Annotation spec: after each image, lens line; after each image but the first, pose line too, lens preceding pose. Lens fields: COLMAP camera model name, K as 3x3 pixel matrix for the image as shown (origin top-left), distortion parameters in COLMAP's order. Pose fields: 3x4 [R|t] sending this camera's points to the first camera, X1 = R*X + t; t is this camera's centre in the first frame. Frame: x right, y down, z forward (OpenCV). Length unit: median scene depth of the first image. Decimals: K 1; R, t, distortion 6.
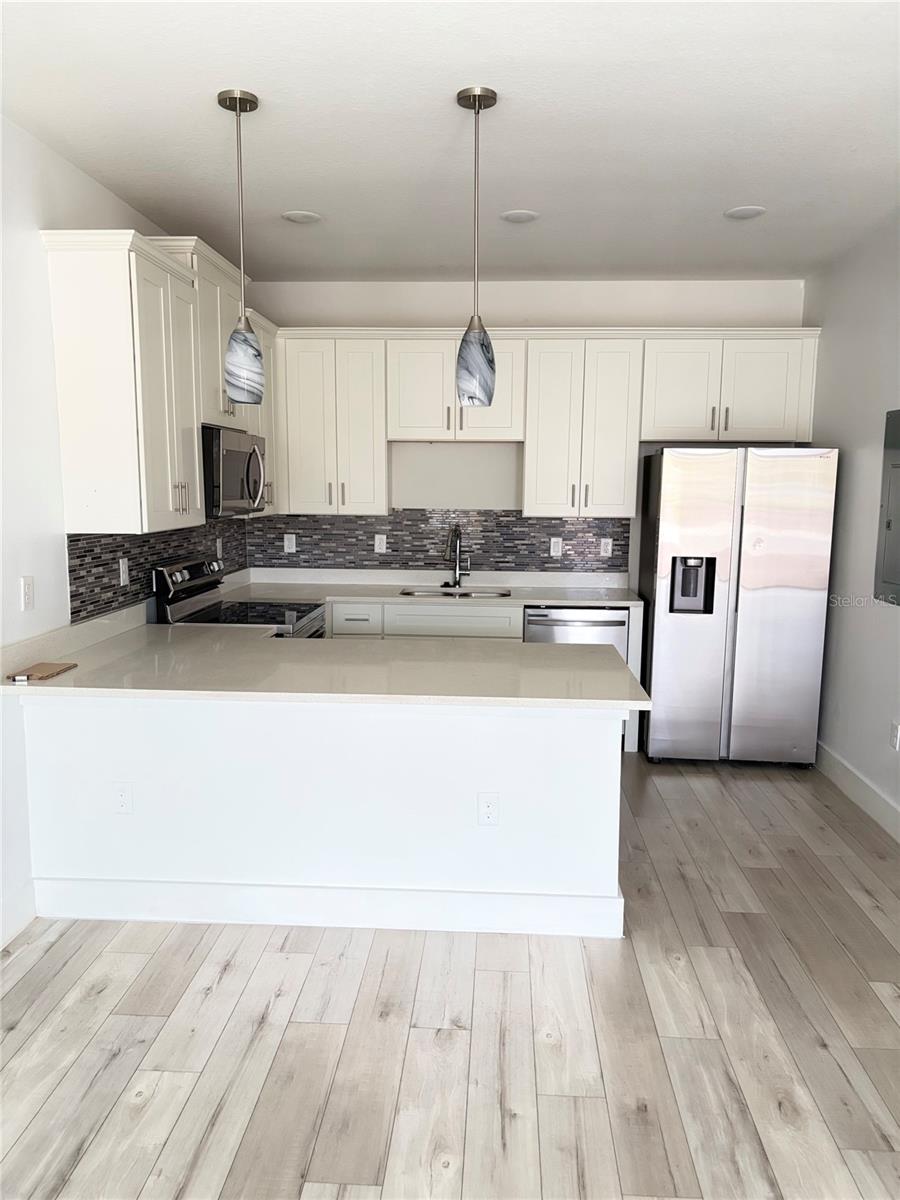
lens RADIAL K [[904.4, 0, 450.7], [0, 904.4, 601.7], [0, 0, 1]] dist [0.045946, -0.054782]
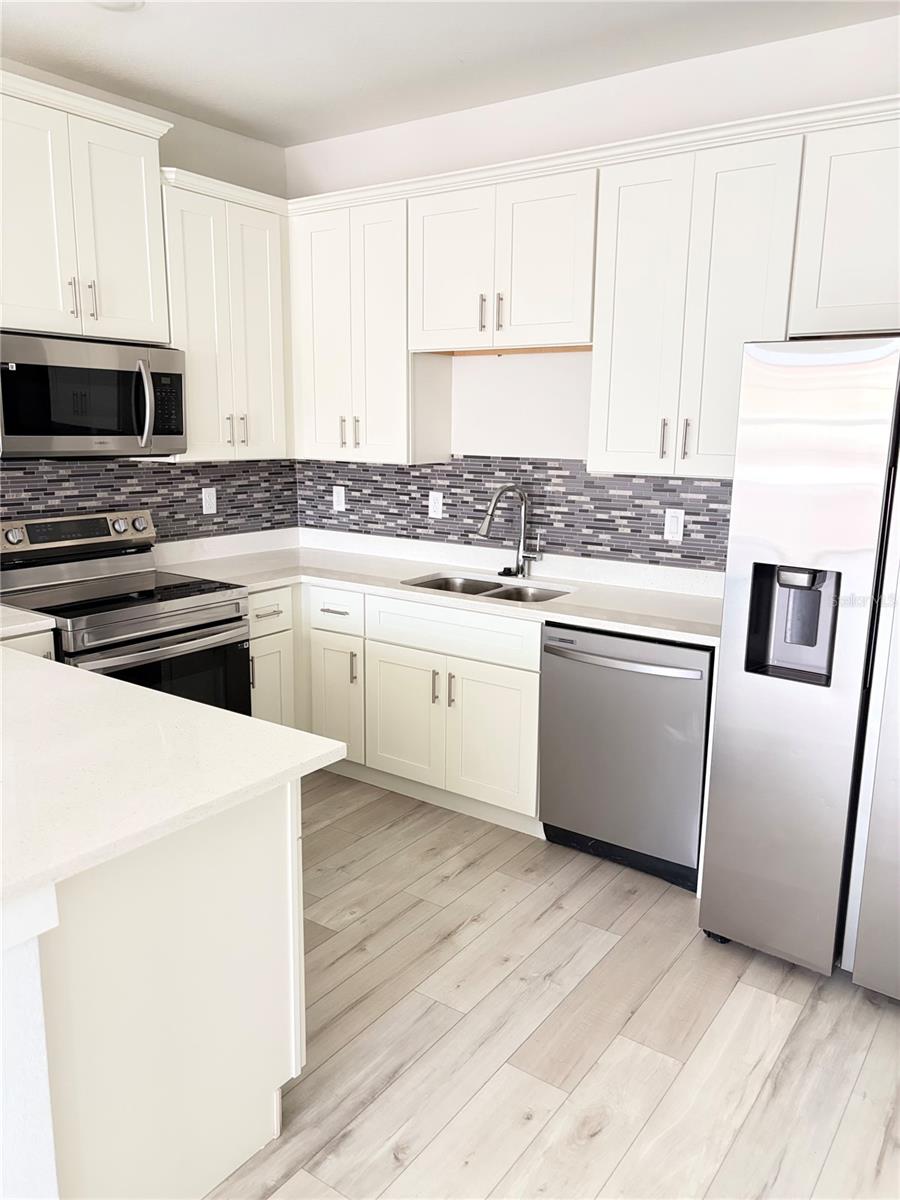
lens RADIAL K [[904.4, 0, 441.0], [0, 904.4, 603.3], [0, 0, 1]] dist [0.045946, -0.054782]
pose [[0.844694, 0.107747, -0.524292, 0.348635], [-0.076083, 0.993753, 0.081646, -0.052727], [0.529814, -0.029076, 0.847615, 0.462162]]
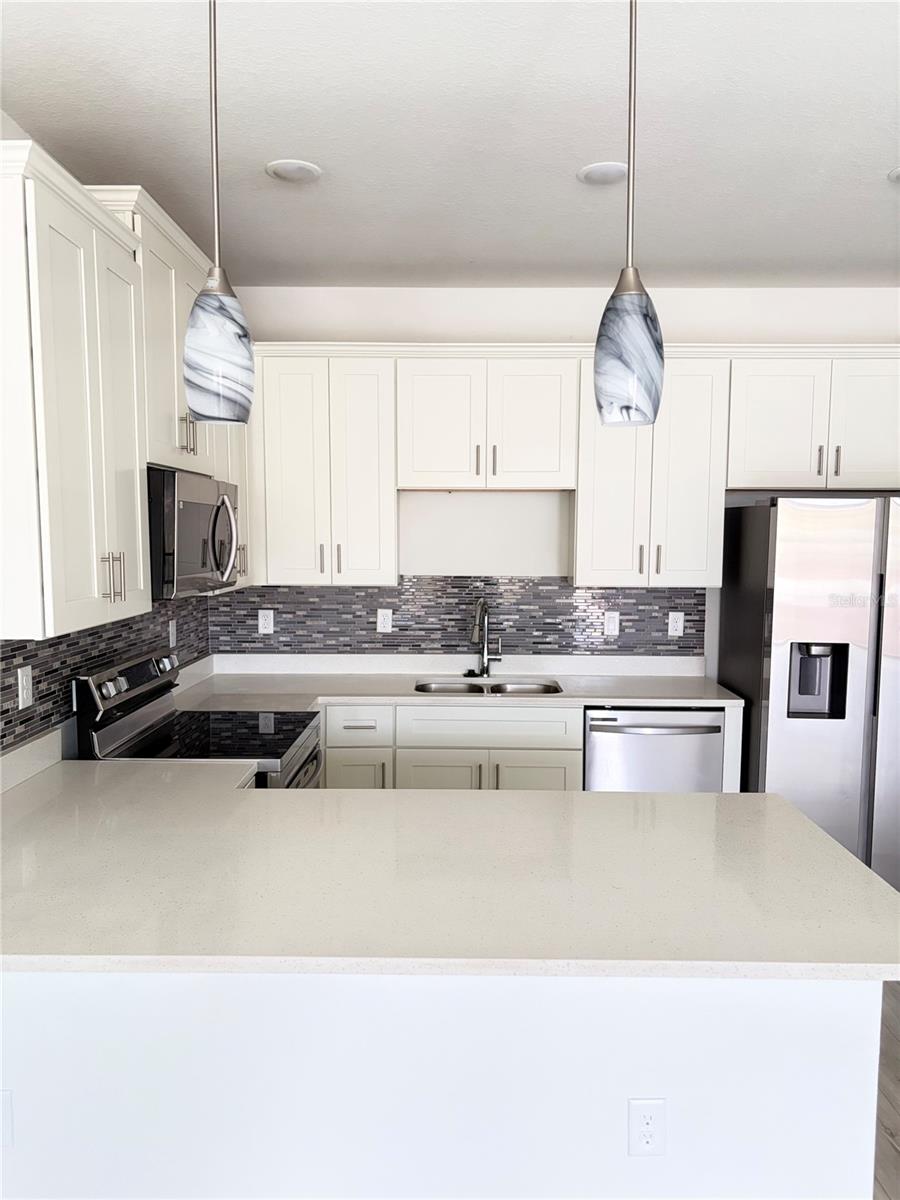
lens RADIAL K [[904.4, 0, 454.1], [0, 904.4, 607.6], [0, 0, 1]] dist [0.045946, -0.054782]
pose [[0.998700, -0.008469, 0.050267, -0.065452], [0.010904, 0.998770, -0.048369, -0.043266], [-0.049795, 0.048854, 0.997564, 0.257633]]
